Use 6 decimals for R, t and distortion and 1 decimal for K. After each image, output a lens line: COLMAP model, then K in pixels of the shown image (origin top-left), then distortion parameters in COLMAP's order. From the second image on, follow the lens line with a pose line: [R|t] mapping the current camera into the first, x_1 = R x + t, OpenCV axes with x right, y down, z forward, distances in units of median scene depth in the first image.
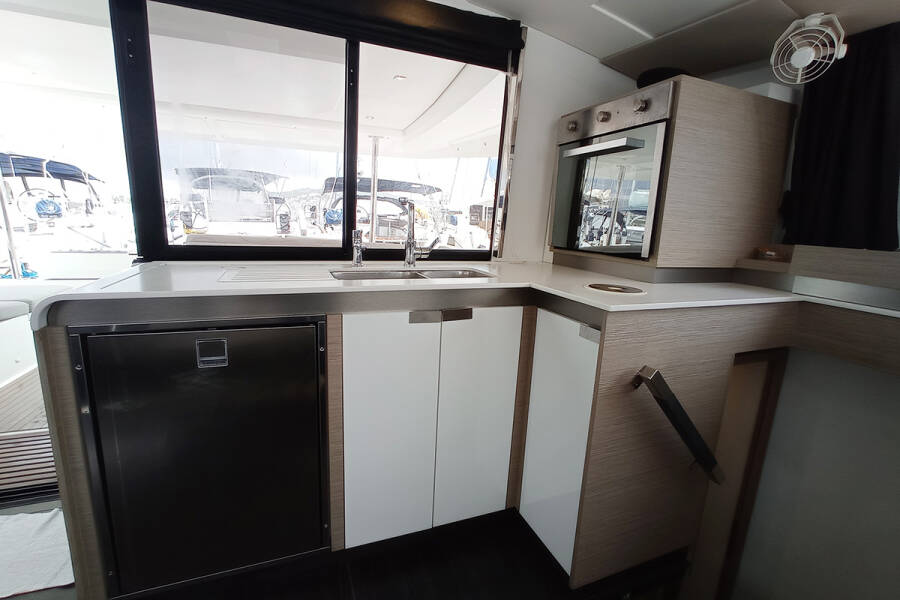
lens RADIAL K [[406.8, 0, 446.4], [0, 406.8, 298.5], [0, 0, 1]] dist [-0.037660, 0.011054]
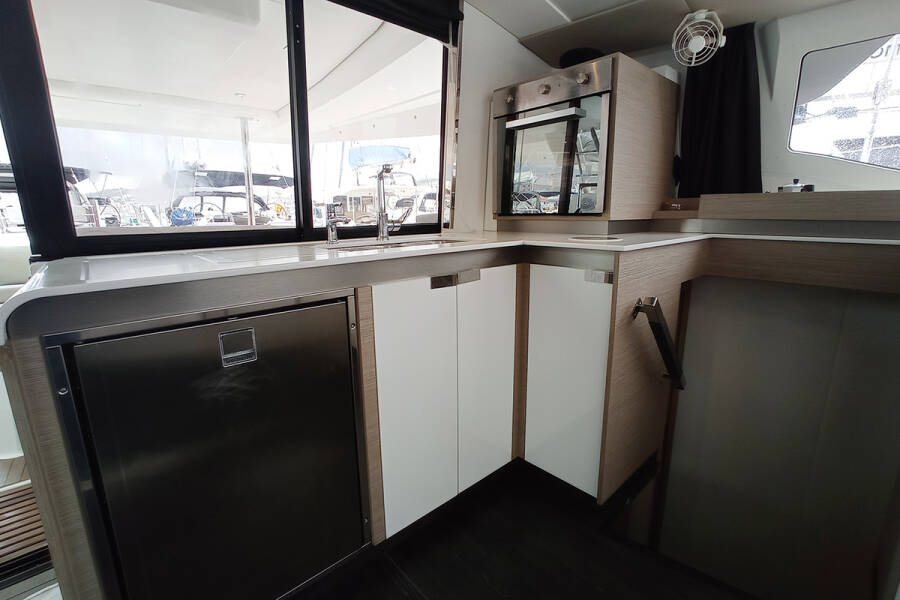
lens RADIAL K [[406.8, 0, 446.4], [0, 406.8, 298.5], [0, 0, 1]] dist [-0.037660, 0.011054]
pose [[0.936668, -0.128142, 0.325933, -0.312540], [0.121666, 0.991754, 0.040268, 0.039540], [-0.328405, 0.001937, 0.944535, 0.056781]]
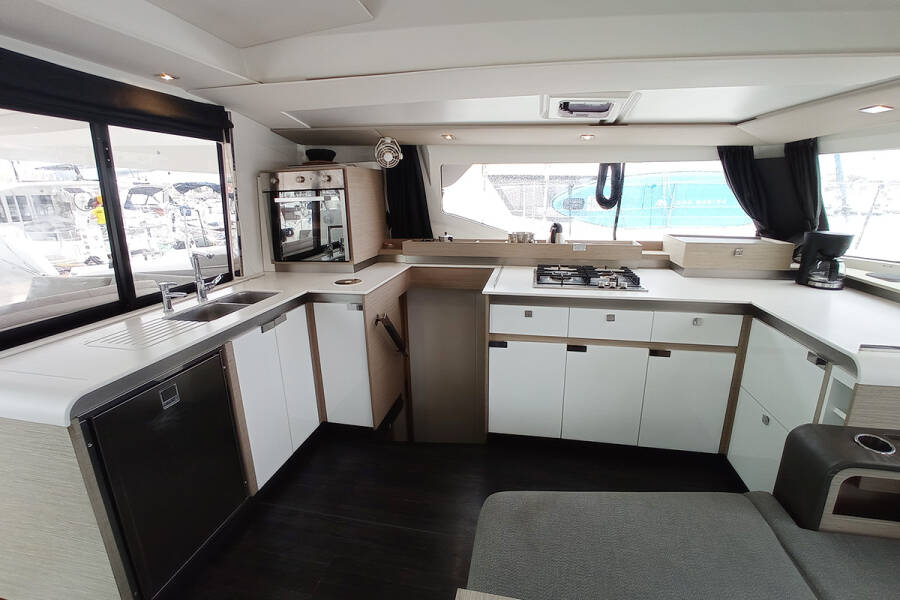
lens RADIAL K [[406.8, 0, 446.4], [0, 406.8, 298.5], [0, 0, 1]] dist [-0.037660, 0.011054]
pose [[0.556409, -0.267970, 0.786512, -0.748864], [0.208441, 0.961316, 0.180068, -0.171215], [-0.804339, 0.063750, 0.590741, -0.443656]]
